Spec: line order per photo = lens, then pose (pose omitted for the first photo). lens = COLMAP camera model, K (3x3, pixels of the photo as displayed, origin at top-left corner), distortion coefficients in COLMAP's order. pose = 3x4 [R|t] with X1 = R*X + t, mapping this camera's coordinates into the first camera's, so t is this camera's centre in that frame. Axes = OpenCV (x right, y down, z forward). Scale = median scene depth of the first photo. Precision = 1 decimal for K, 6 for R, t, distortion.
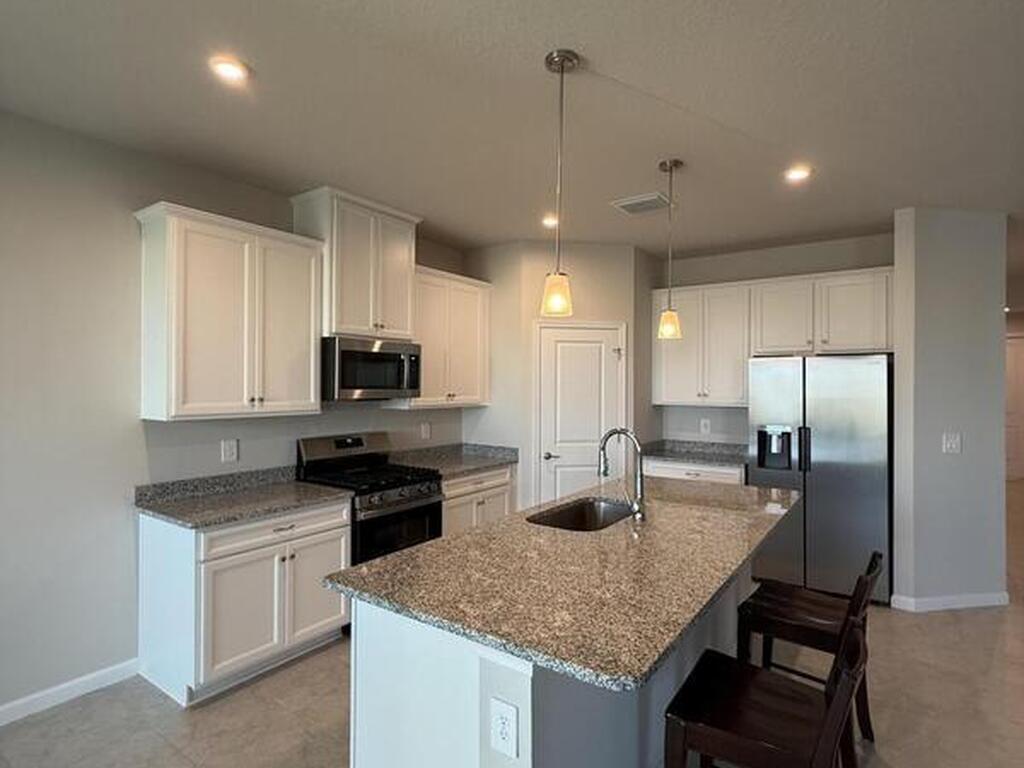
lens RADIAL K [[542.2, 0, 510.8], [0, 542.2, 378.3], [0, 0, 1]] dist [0.000425, 0.000331]
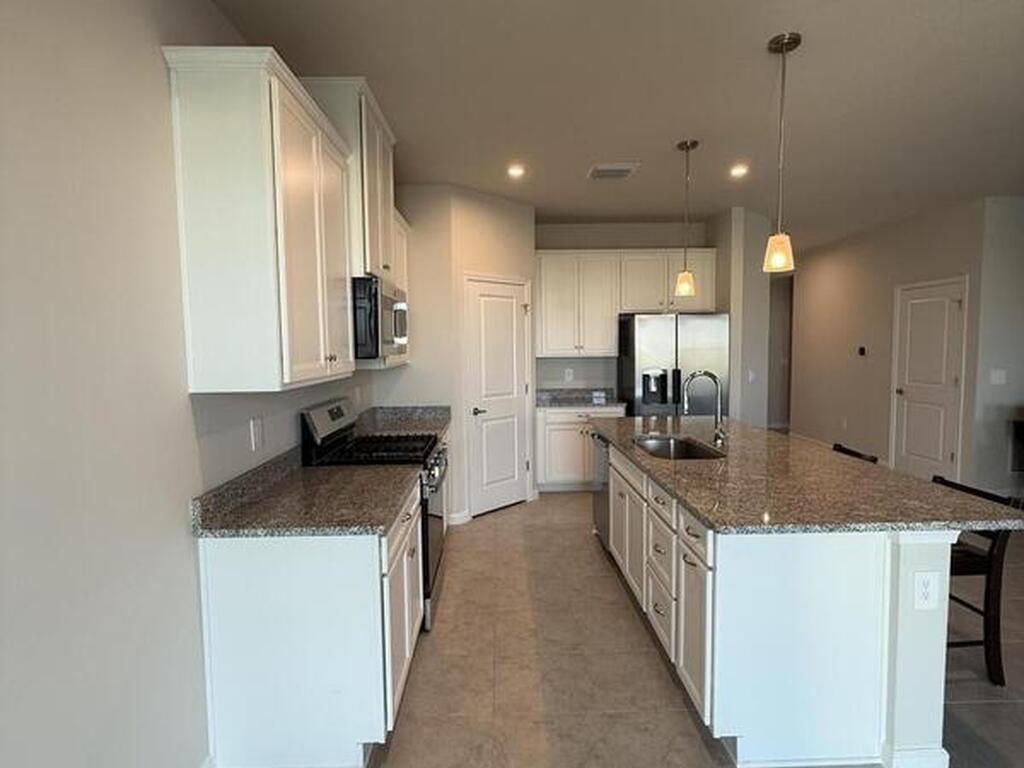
lens RADIAL K [[542.2, 0, 510.8], [0, 542.2, 378.3], [0, 0, 1]] dist [0.000425, 0.000331]
pose [[0.802198, -0.052952, 0.594705, -0.570209], [0.009828, 0.997096, 0.075524, 0.010636], [-0.596977, -0.054740, 0.800388, 0.212405]]
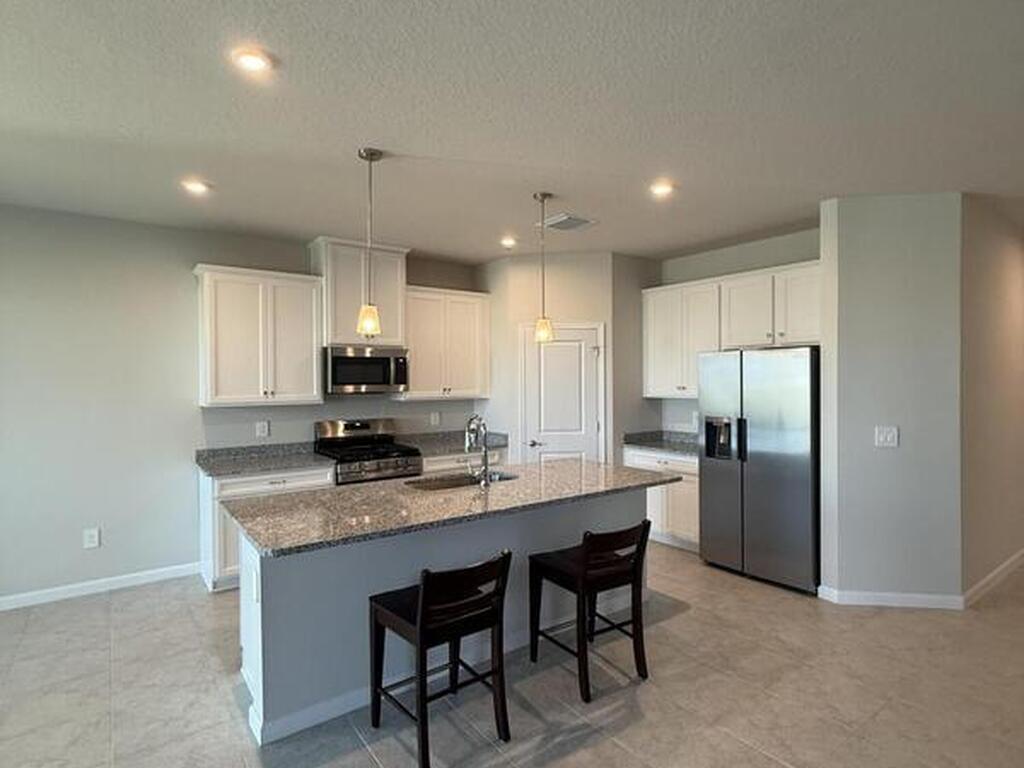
lens RADIAL K [[542.2, 0, 510.8], [0, 542.2, 378.3], [0, 0, 1]] dist [0.000425, 0.000331]
pose [[0.950735, -0.010814, -0.309815, 0.466209], [0.014027, 0.999868, 0.008145, -0.001739], [0.309686, -0.012090, 0.950762, -0.130381]]
